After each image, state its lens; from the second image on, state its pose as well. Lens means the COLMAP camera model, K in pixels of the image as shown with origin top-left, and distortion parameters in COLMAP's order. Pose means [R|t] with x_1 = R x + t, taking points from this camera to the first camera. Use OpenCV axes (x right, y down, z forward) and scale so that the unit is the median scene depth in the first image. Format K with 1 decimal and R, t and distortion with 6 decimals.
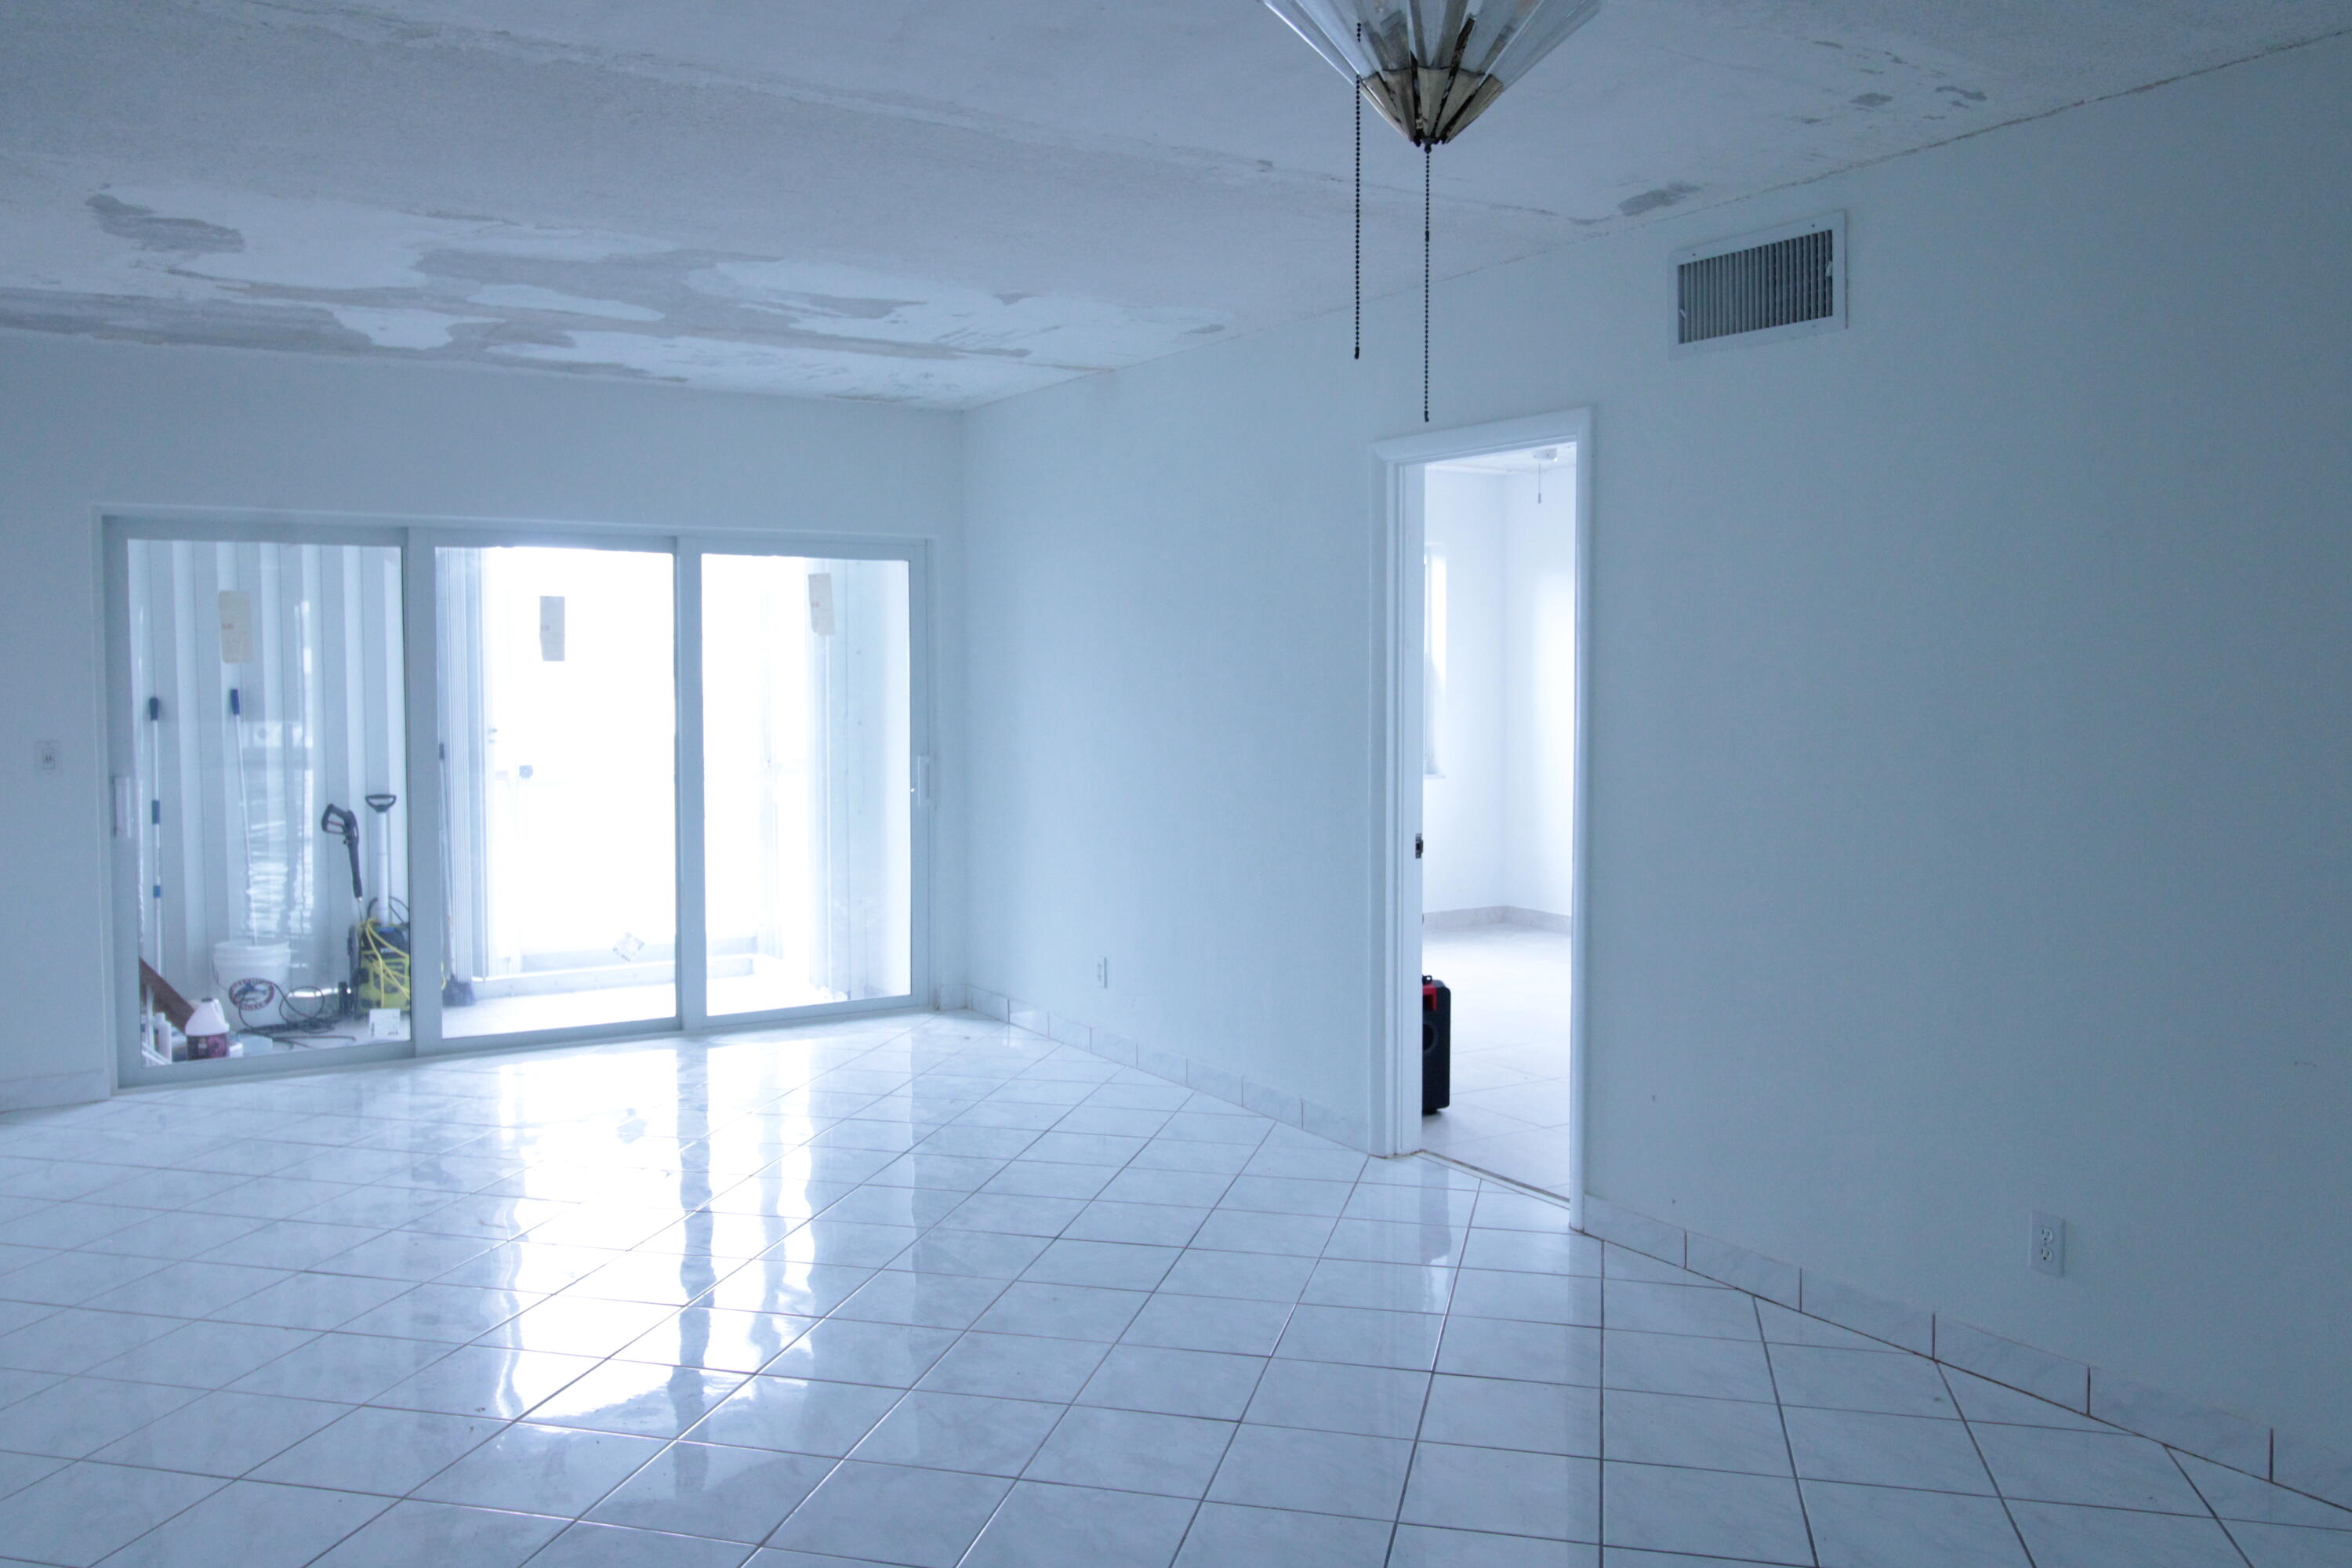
lens RADIAL K [[1813.6, 0, 1174.4], [0, 1813.6, 753.3], [0, 0, 1]] dist [0.004131, 0.000920]
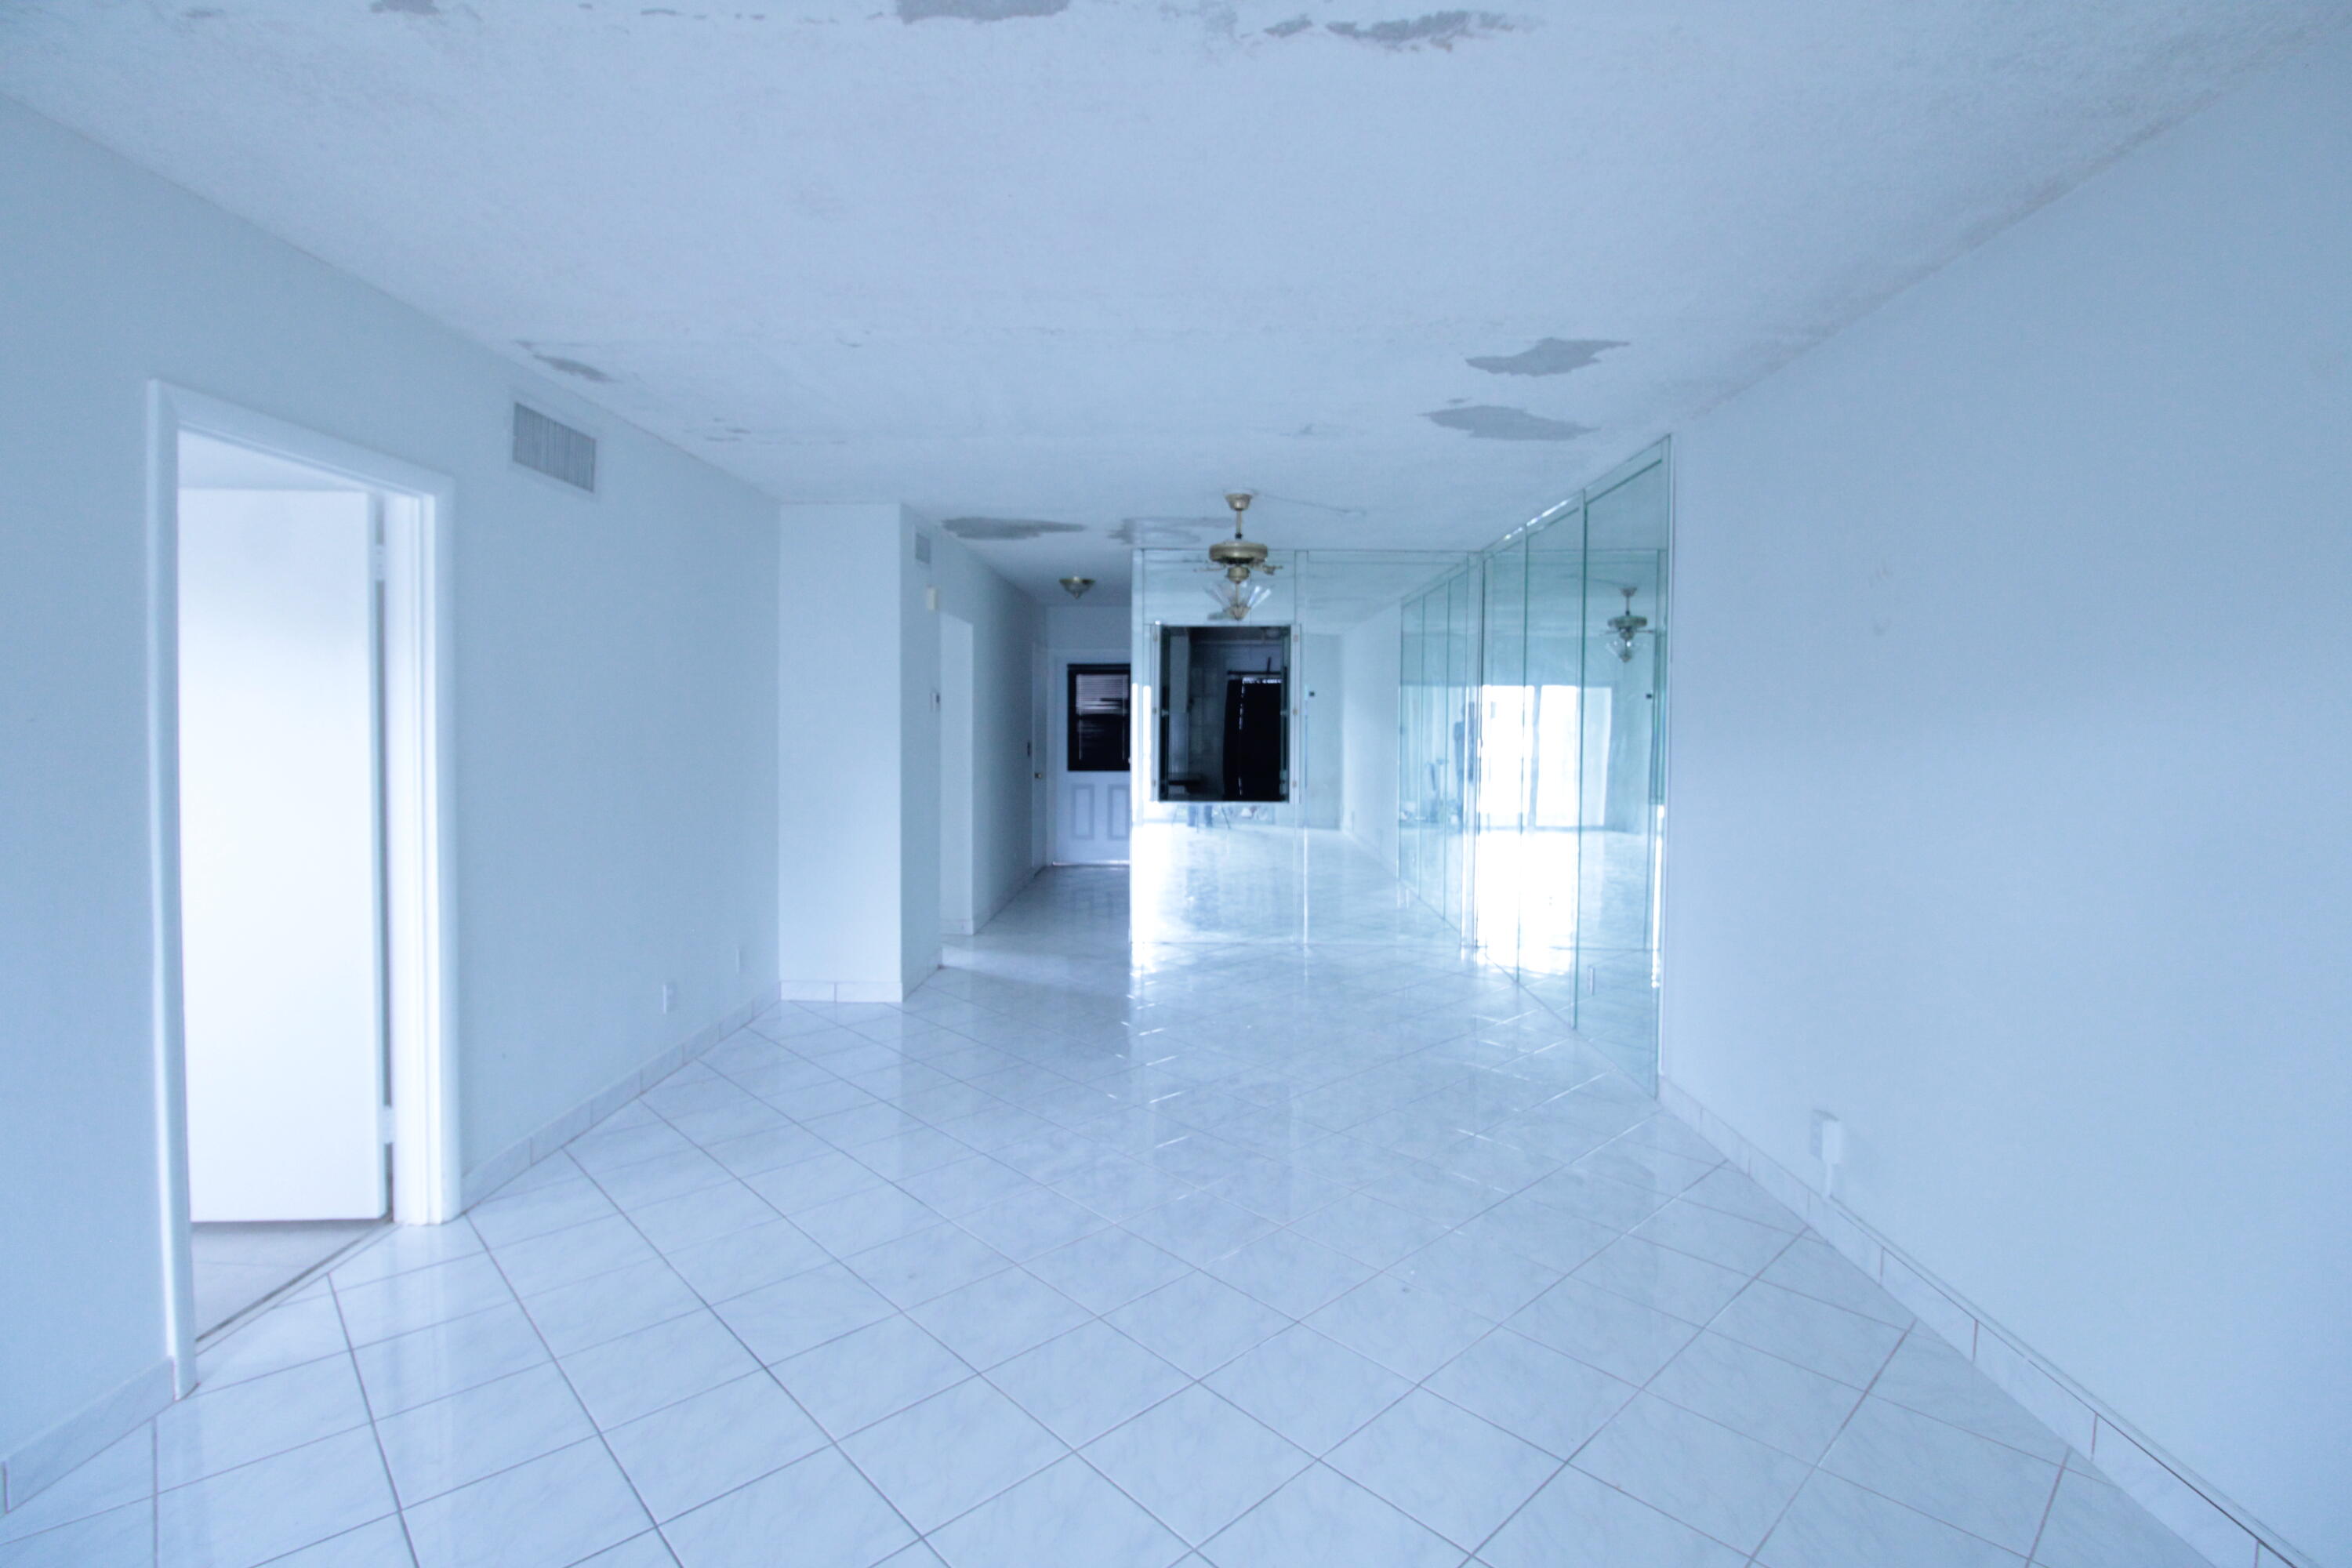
lens RADIAL K [[1090.4, 0, 1164.9], [0, 1090.4, 748.6], [0, 0, 1]] dist [-0.016786, -0.000148]
pose [[-0.823276, -0.015970, 0.567417, -0.333602], [0.020245, 0.998142, 0.057468, -0.034078], [-0.567281, 0.058799, -0.821423, 0.844296]]
